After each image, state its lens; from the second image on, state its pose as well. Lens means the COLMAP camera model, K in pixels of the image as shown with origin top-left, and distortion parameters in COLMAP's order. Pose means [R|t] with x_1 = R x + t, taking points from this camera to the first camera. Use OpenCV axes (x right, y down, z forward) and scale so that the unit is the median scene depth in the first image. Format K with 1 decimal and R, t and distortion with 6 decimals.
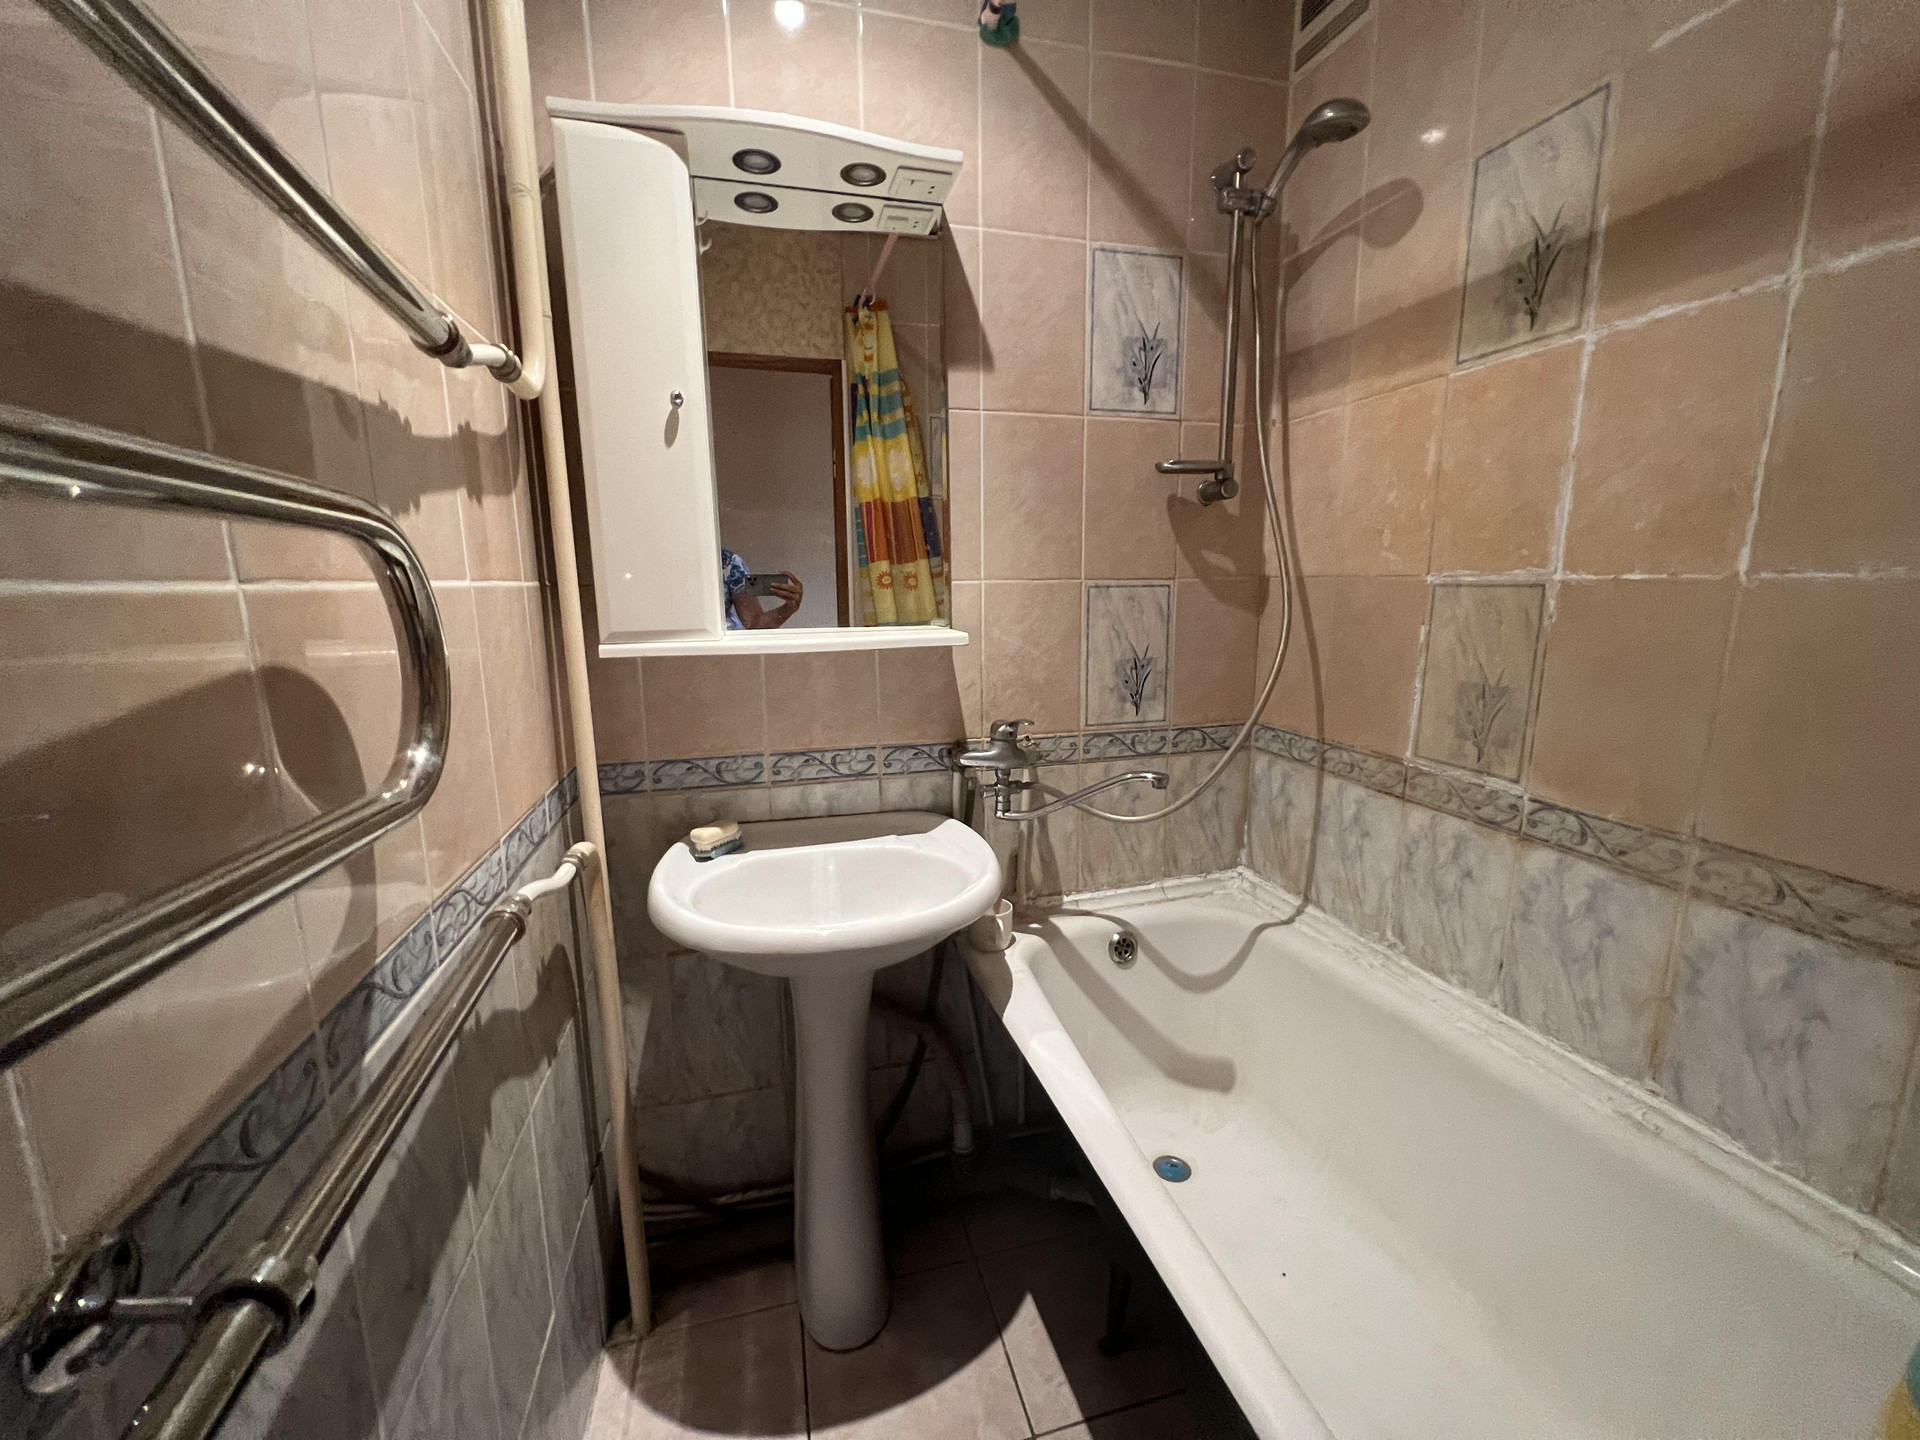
lens RADIAL K [[761.4, 0, 961.9], [0, 761.4, 720.6], [0, 0, 1]] dist [-0.002793, 0.000475]
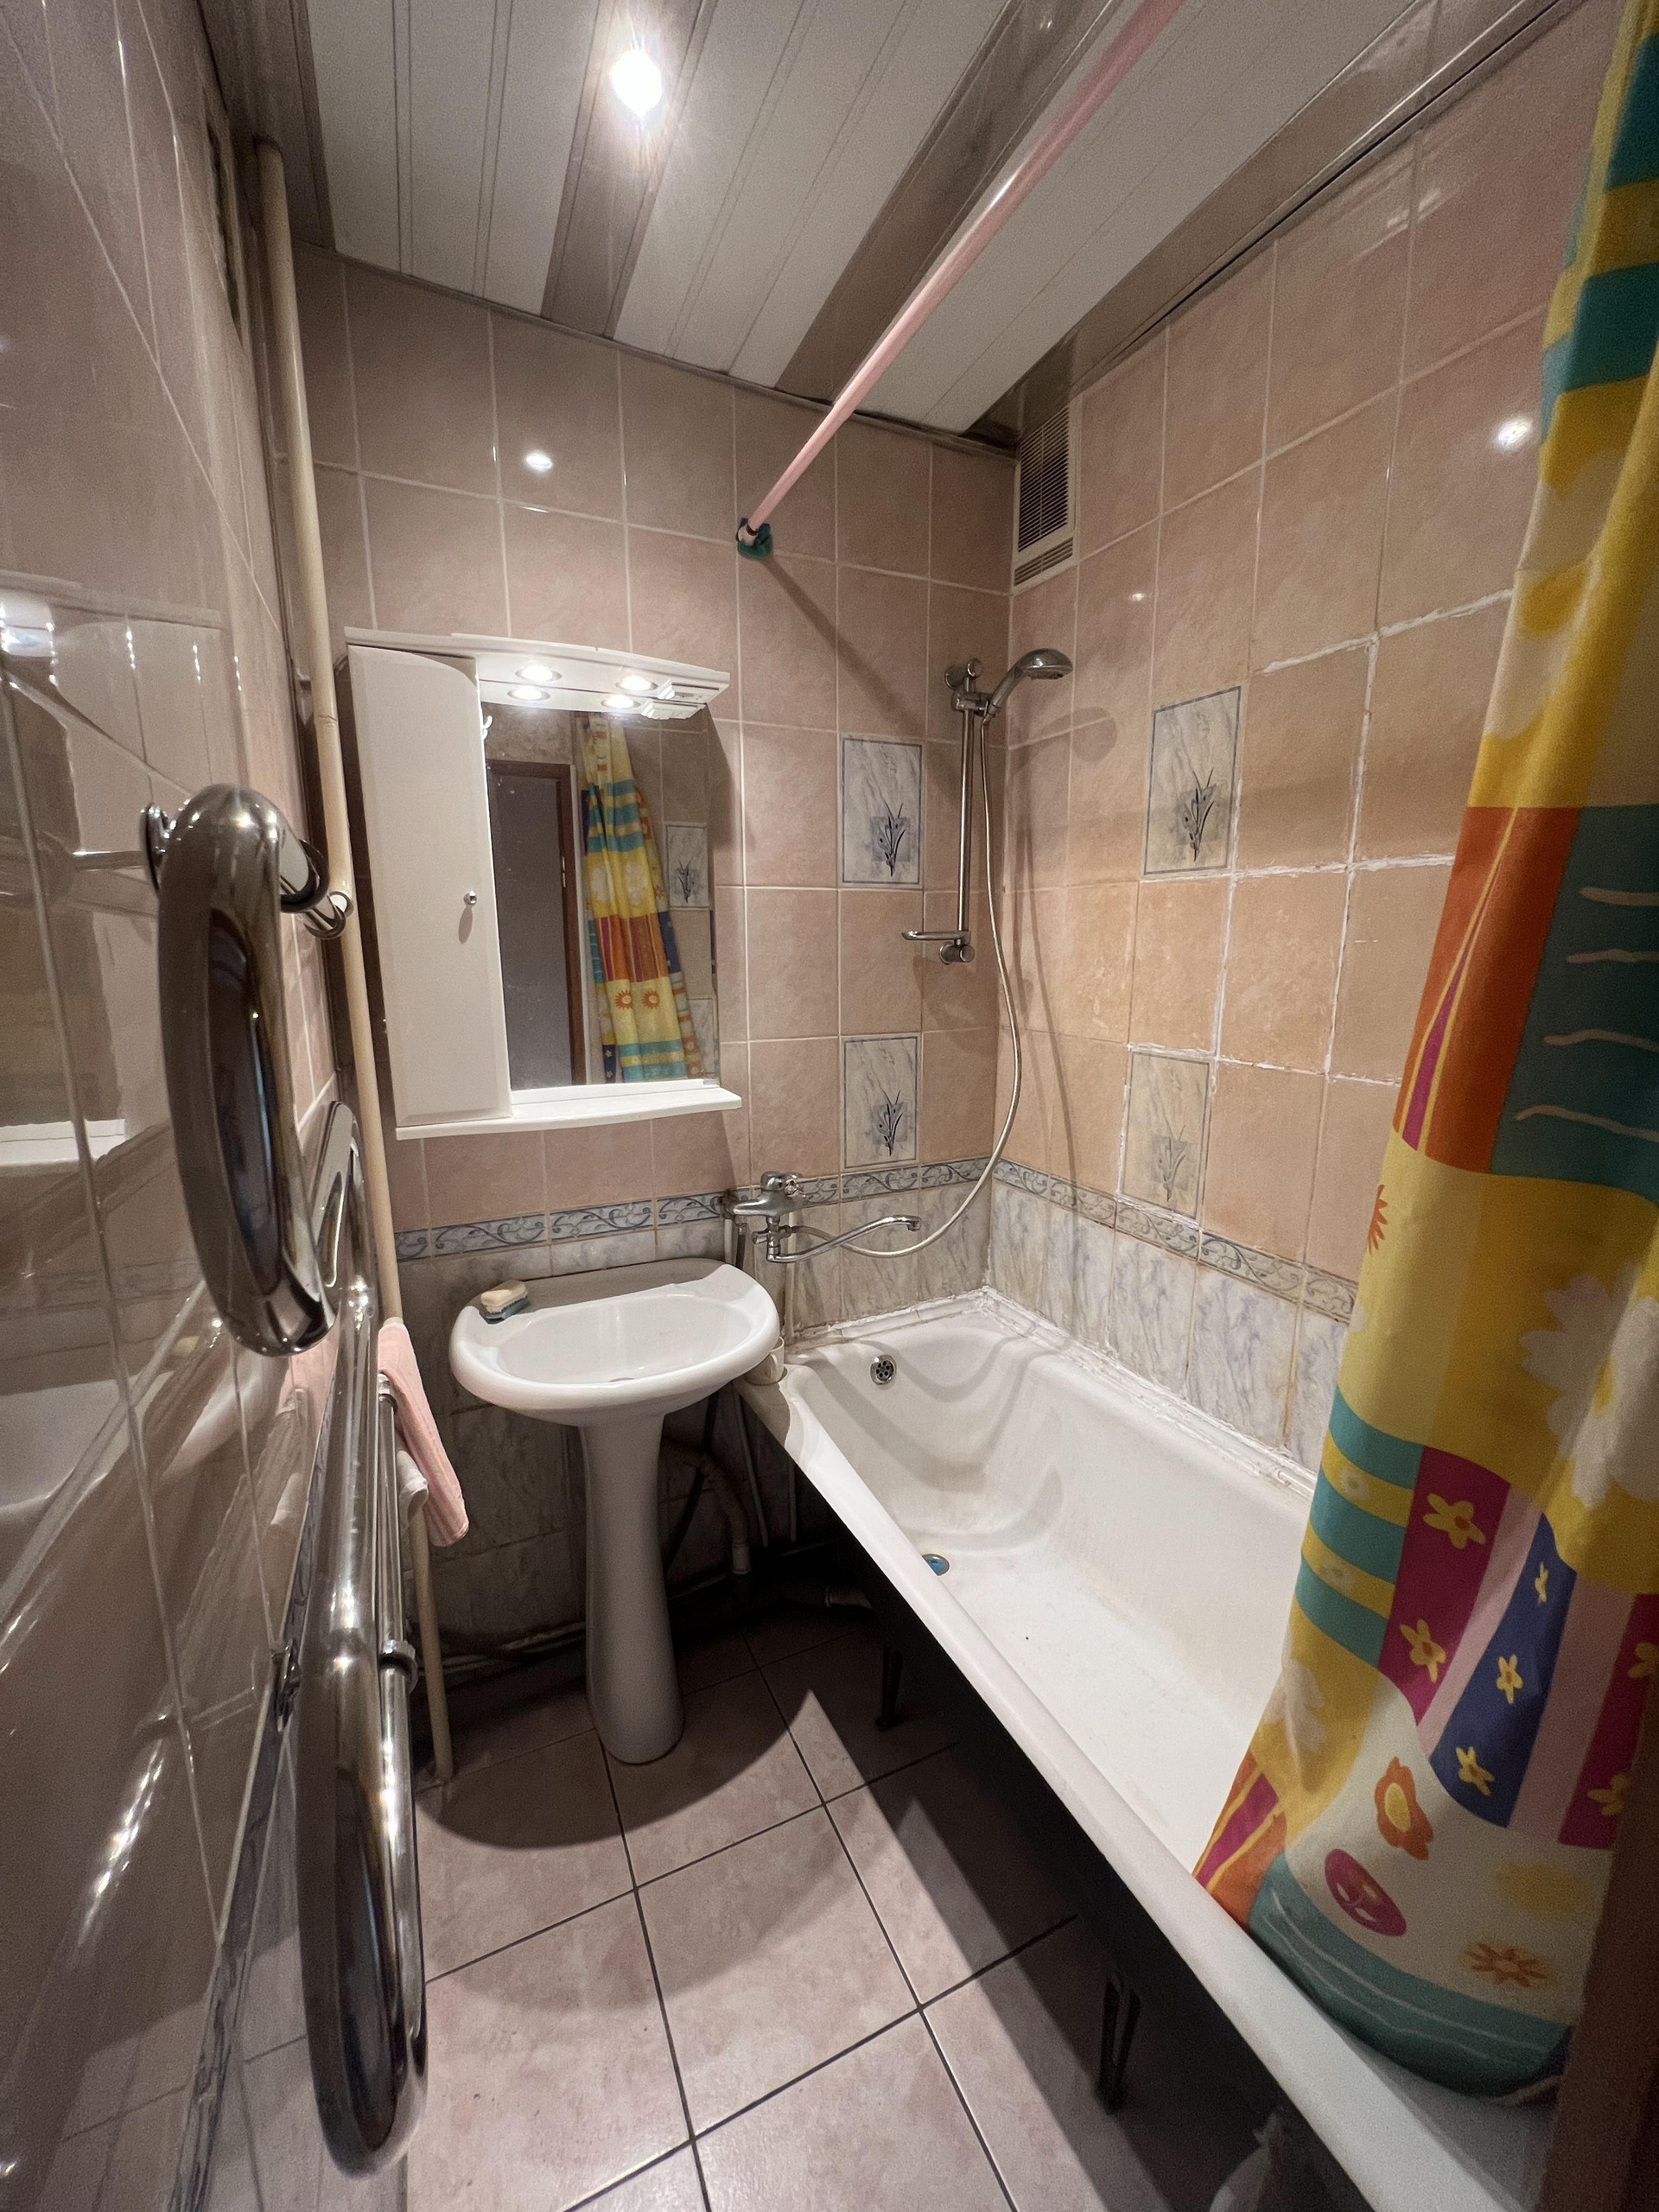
lens RADIAL K [[877.2, 0, 826.6], [0, 877.2, 1110.9], [0, 0, 1]] dist [-0.002793, 0.000475]
pose [[0.985309, -0.028474, 0.168391, -0.081377], [0.026294, 0.999539, 0.015162, -0.109240], [-0.168746, -0.010511, 0.985604, -0.255958]]
